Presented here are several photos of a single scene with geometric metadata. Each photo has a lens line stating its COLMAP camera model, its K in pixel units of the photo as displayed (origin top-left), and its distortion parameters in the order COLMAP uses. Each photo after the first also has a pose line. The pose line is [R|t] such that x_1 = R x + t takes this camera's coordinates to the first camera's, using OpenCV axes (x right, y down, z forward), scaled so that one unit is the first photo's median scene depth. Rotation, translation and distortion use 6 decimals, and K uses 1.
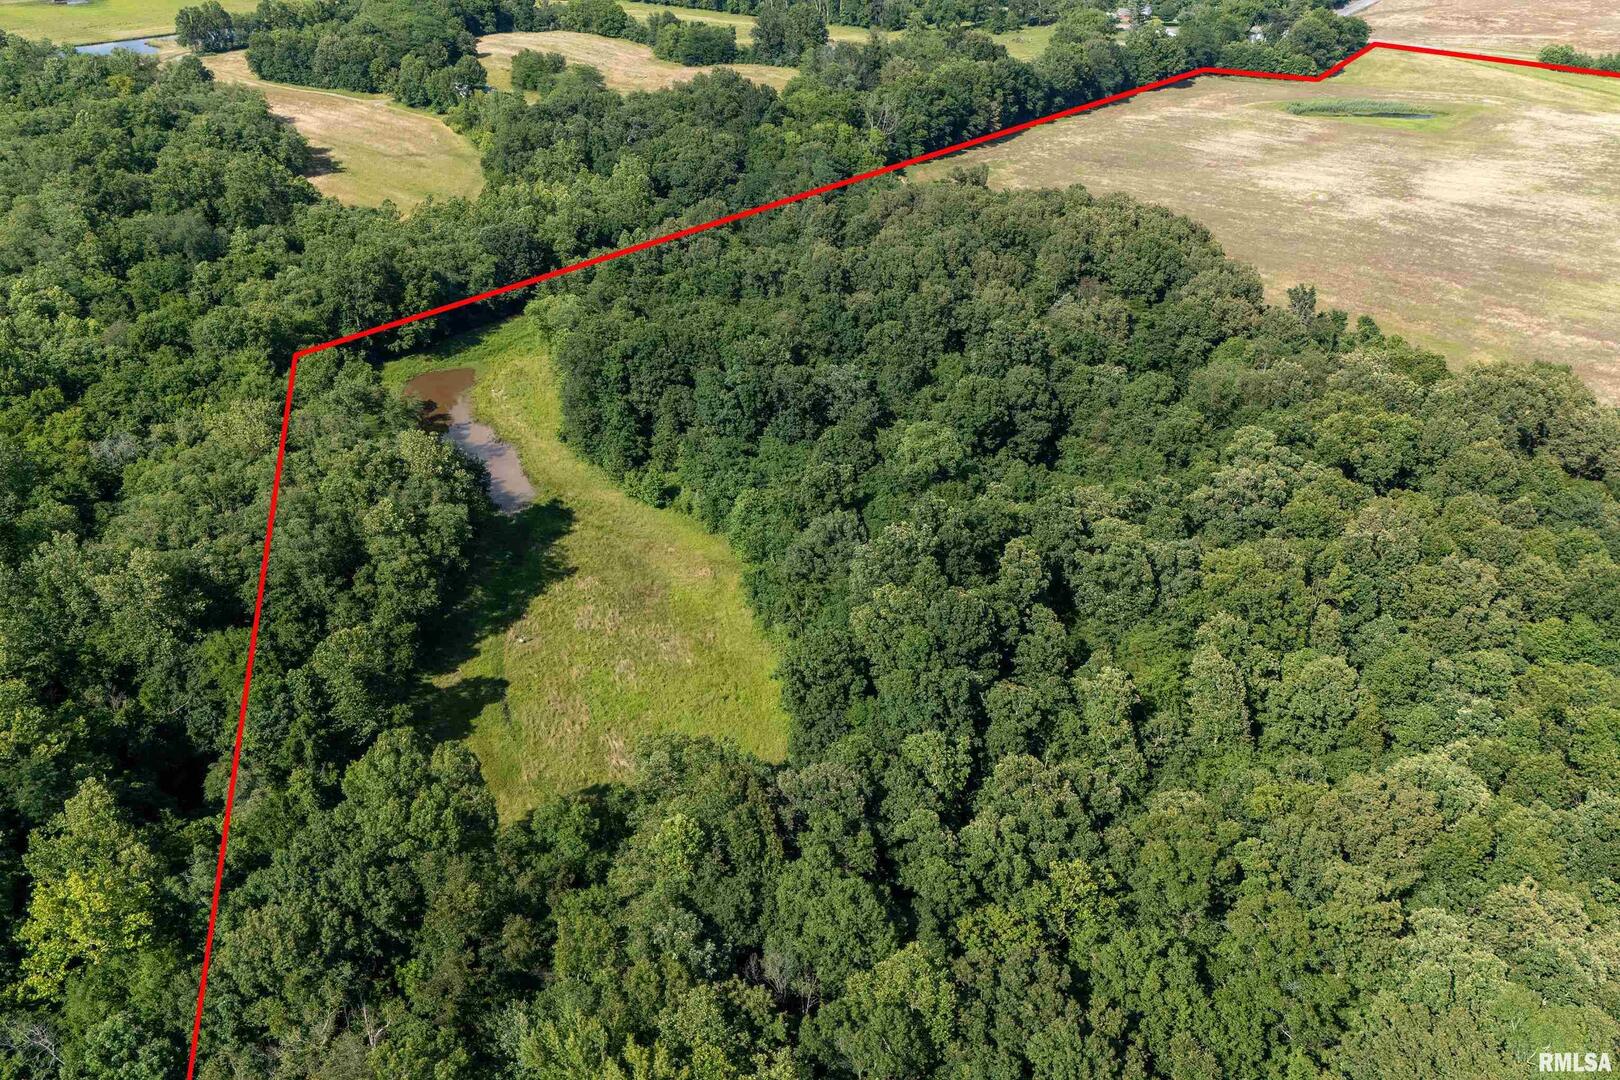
lens RADIAL K [[1377.1, 0, 823.9], [0, 1377.1, 536.3], [0, 0, 1]] dist [0.084722, -0.093076]
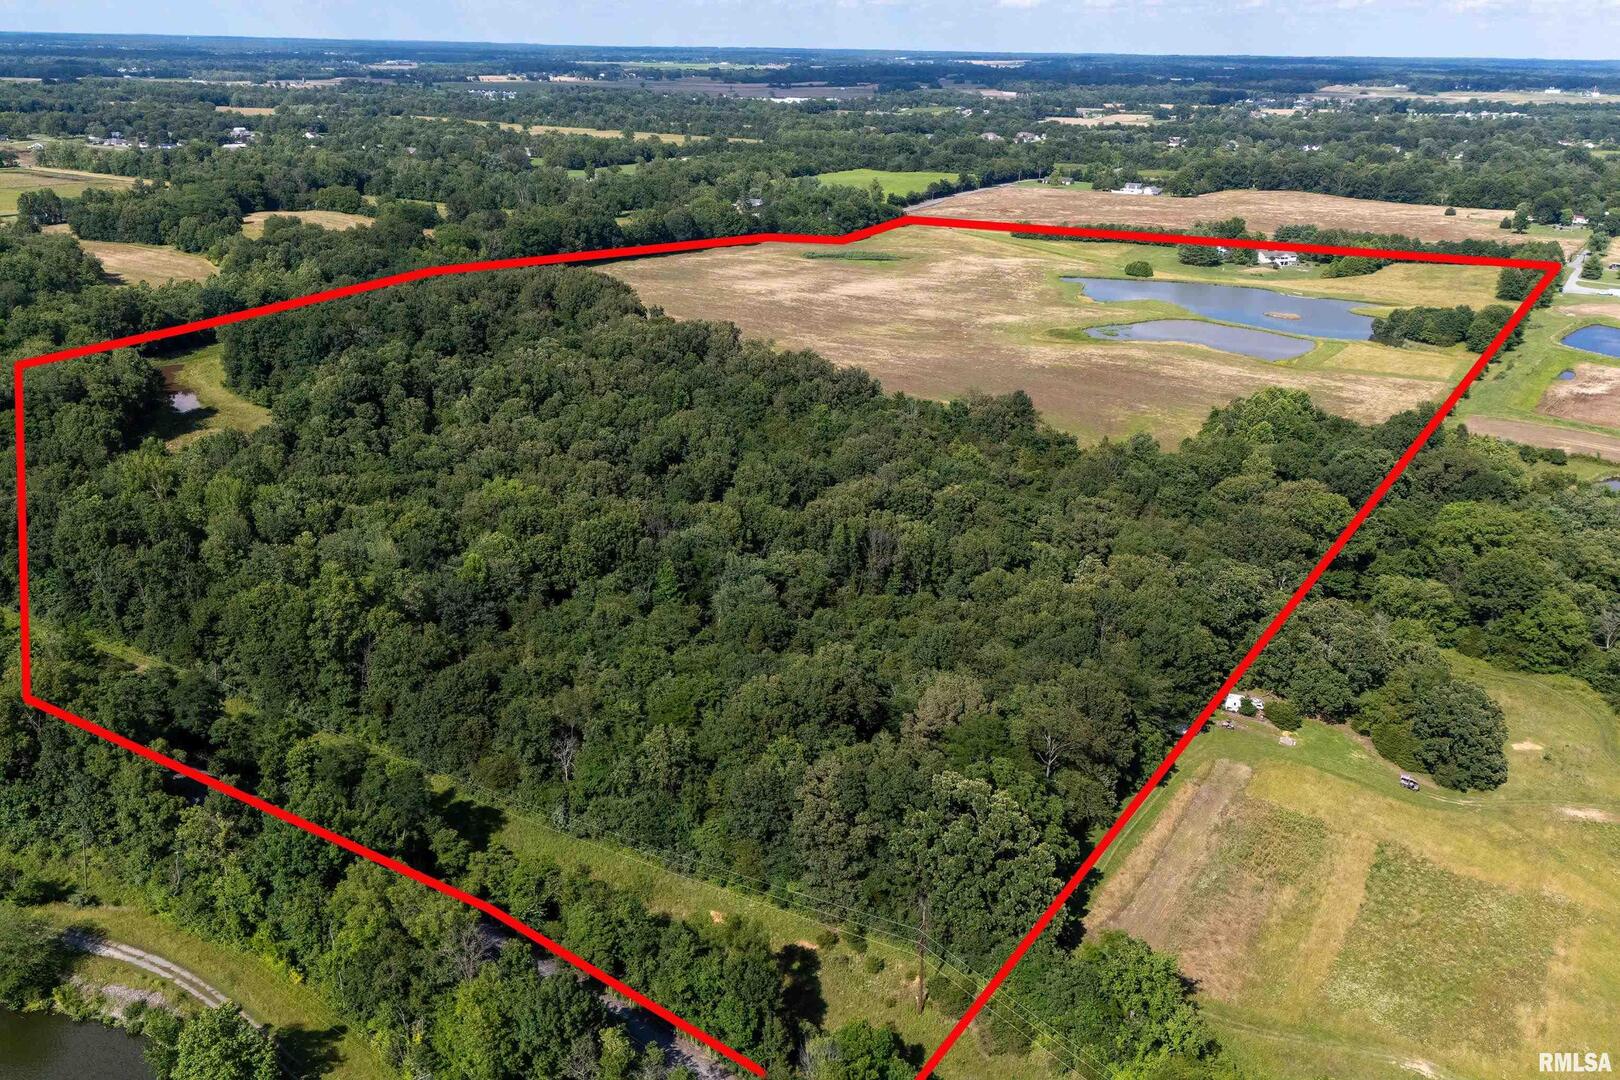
lens RADIAL K [[1377.1, 0, 800.0], [0, 1377.1, 538.6], [0, 0, 1]] dist [0.084722, -0.093076]
pose [[0.996547, -0.020572, 0.080447, 0.205472], [0.032762, 0.987640, -0.153279, 0.218523], [-0.076299, 0.155385, 0.984903, -0.401827]]
